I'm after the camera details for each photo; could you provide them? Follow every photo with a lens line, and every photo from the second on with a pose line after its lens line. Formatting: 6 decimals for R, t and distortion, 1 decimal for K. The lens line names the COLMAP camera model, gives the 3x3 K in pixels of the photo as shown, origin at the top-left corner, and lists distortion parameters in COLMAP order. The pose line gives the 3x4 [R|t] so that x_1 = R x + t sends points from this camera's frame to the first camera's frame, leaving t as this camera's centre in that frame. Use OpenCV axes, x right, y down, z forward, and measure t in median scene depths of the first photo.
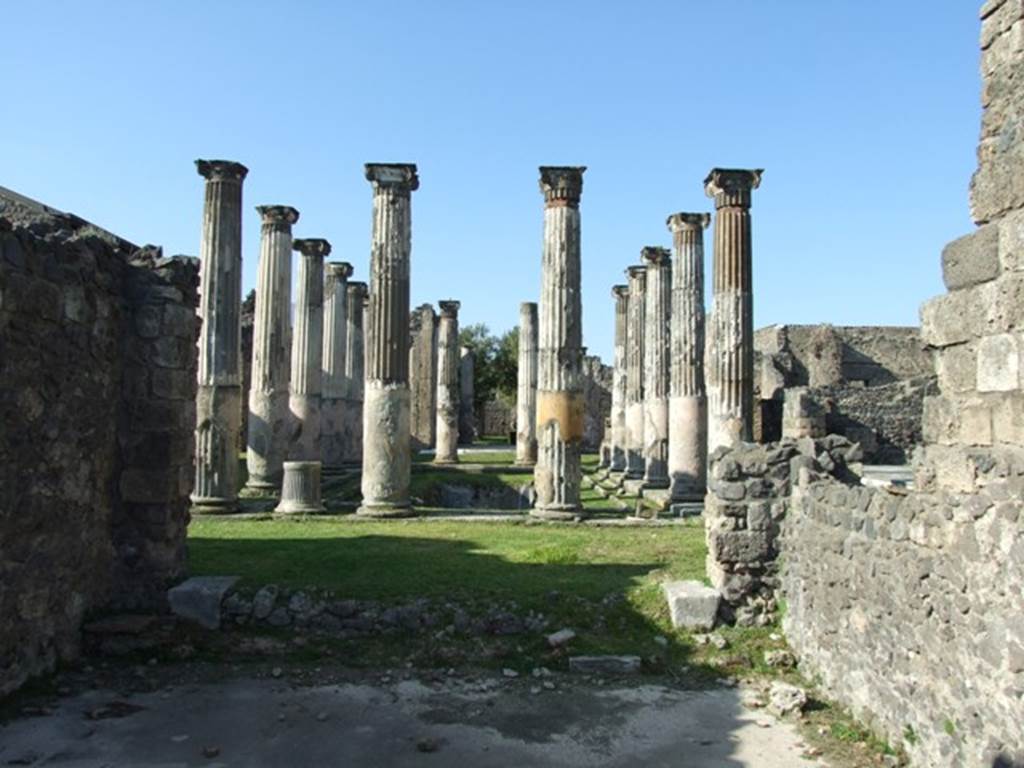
lens RADIAL K [[812.5, 0, 517.1], [0, 812.5, 373.3], [0, 0, 1]] dist [-0.066574, 0.069378]
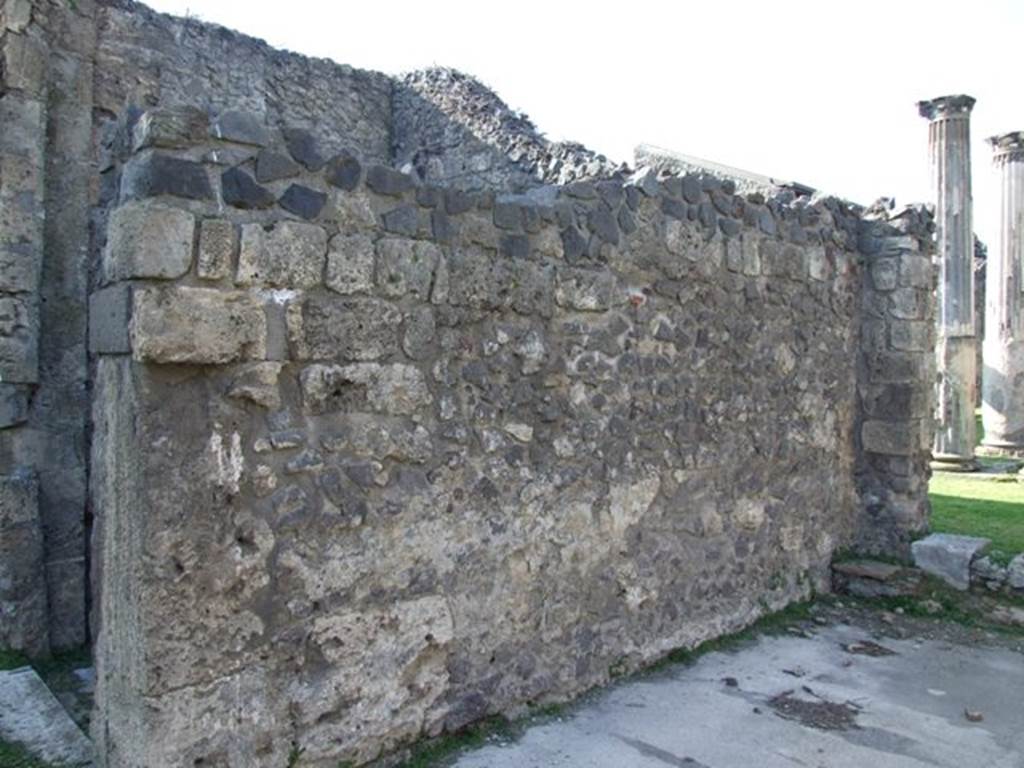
lens RADIAL K [[812.5, 0, 517.1], [0, 812.5, 373.3], [0, 0, 1]] dist [-0.066574, 0.069378]
pose [[0.673953, -0.005253, -0.738756, -0.026980], [0.046276, 0.998311, 0.035118, 0.002450], [0.737324, -0.057854, 0.673057, -0.018171]]
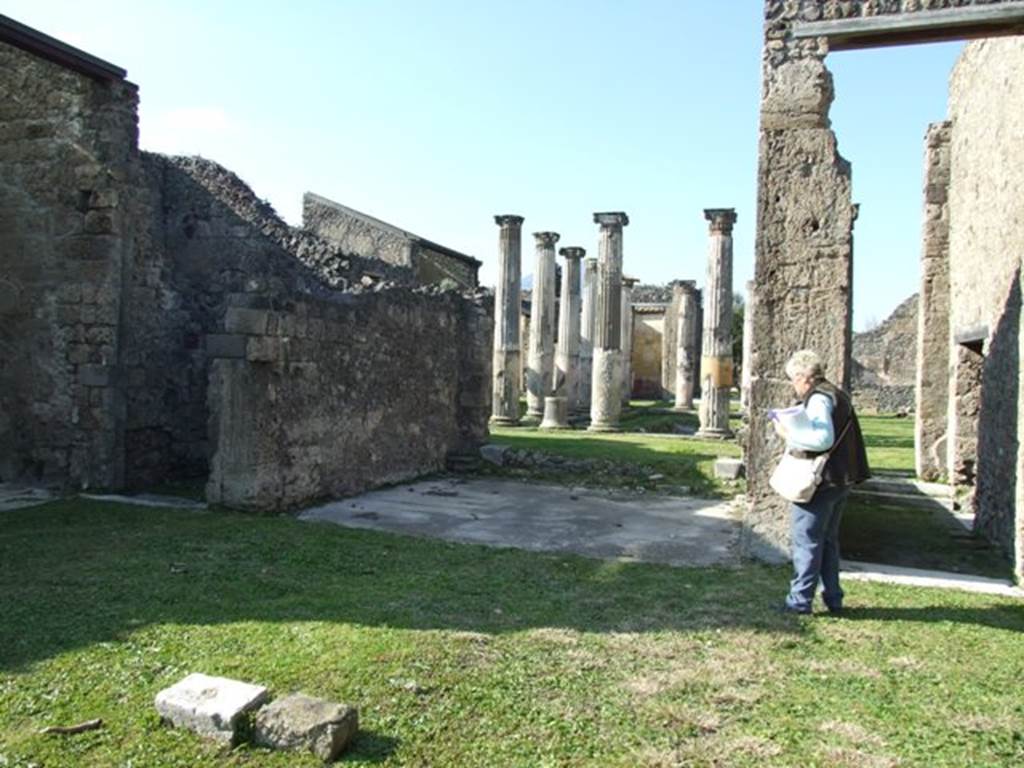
lens RADIAL K [[986.3, 0, 543.9], [0, 986.3, 384.8], [0, 0, 1]] dist [-0.048873, 0.123544]
pose [[0.942208, 0.020385, -0.334407, 0.593941], [0.000983, 0.997975, 0.063605, -0.067859], [0.335026, -0.060258, 0.940280, -1.390603]]
